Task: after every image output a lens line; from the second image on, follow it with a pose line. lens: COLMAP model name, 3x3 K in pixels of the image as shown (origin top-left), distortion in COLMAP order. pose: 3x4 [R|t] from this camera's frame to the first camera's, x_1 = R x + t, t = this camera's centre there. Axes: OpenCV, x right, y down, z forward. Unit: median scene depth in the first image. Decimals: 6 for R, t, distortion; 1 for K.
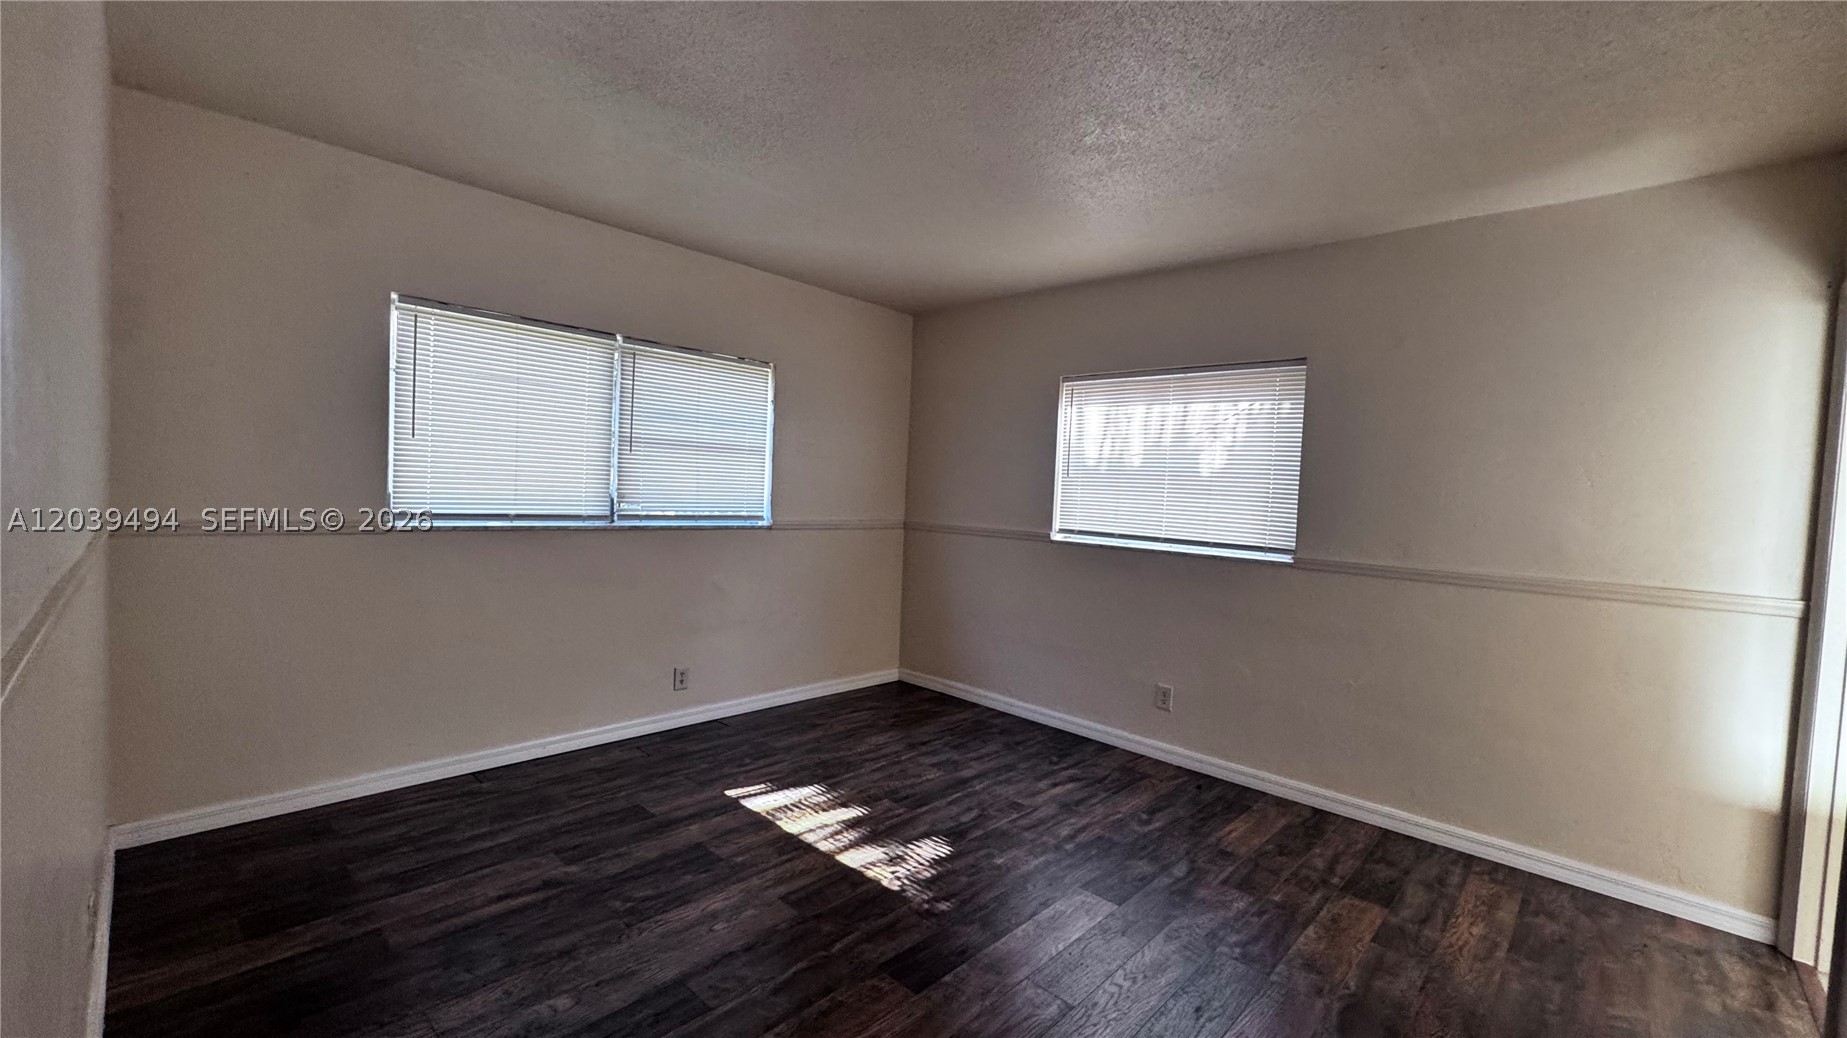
lens RADIAL K [[739.1, 0, 923.5], [0, 739.1, 519.0], [0, 0, 1]] dist [-0.002835, 0.000219]
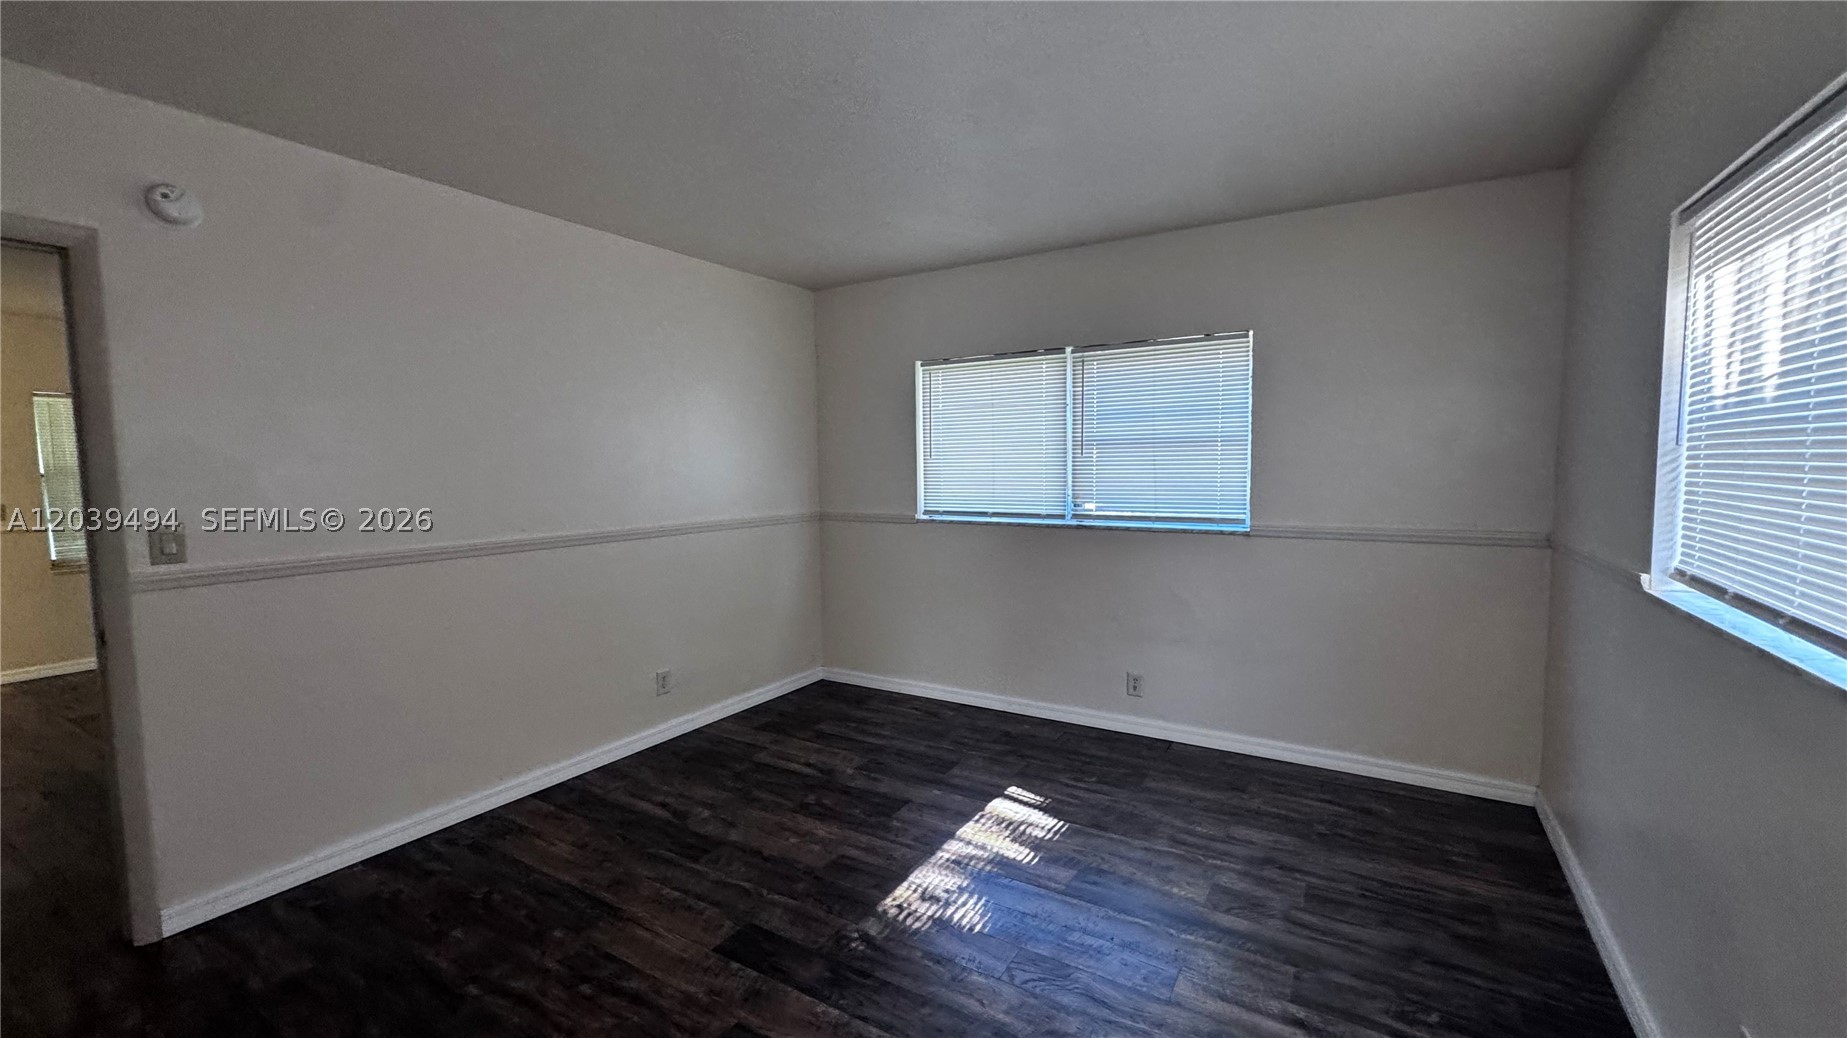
lens RADIAL K [[739.1, 0, 923.5], [0, 739.1, 519.0], [0, 0, 1]] dist [-0.002835, 0.000219]
pose [[0.213796, 0.027253, -0.976498, 0.632029], [-0.016925, 0.999564, 0.024192, -0.022671], [0.976732, 0.011355, 0.214164, 0.595579]]
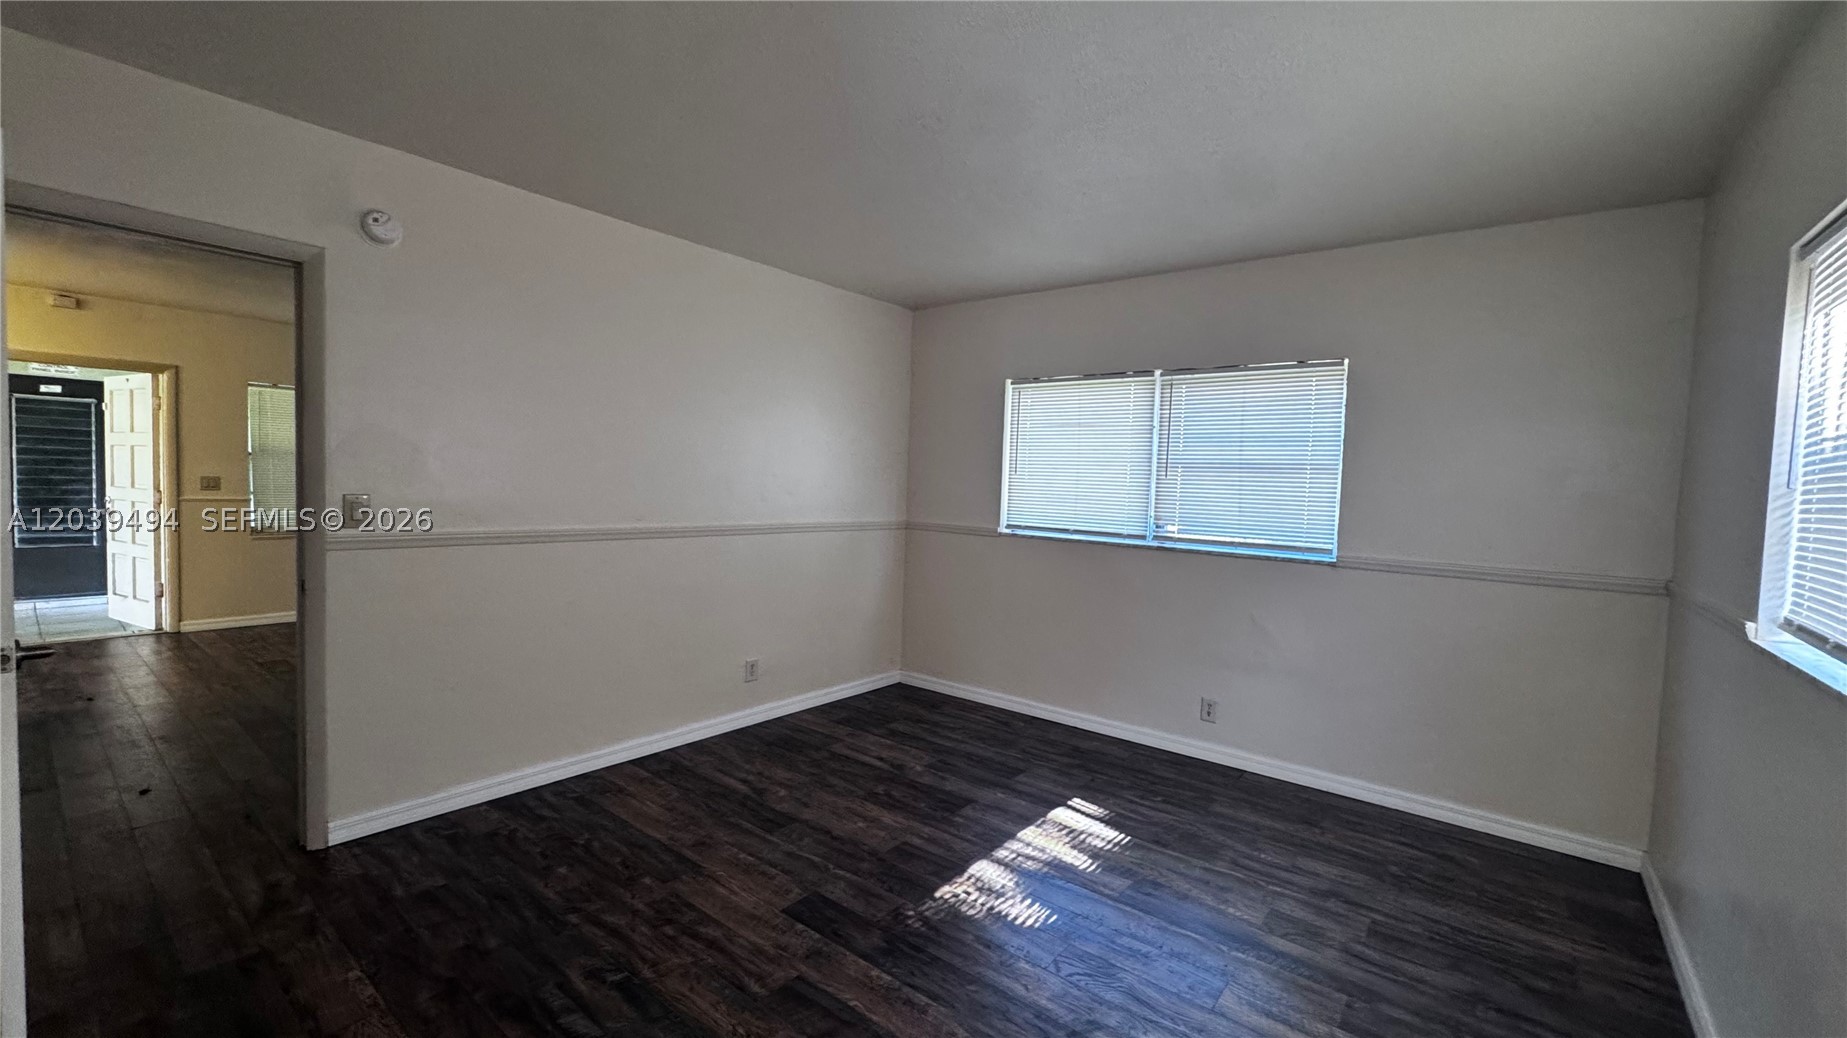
lens RADIAL K [[739.1, 0, 923.5], [0, 739.1, 519.0], [0, 0, 1]] dist [-0.002835, 0.000219]
pose [[0.092953, 0.011526, -0.995604, 0.676738], [-0.071198, 0.997450, 0.004900, -0.011715], [0.993122, 0.070429, 0.093537, 0.600259]]
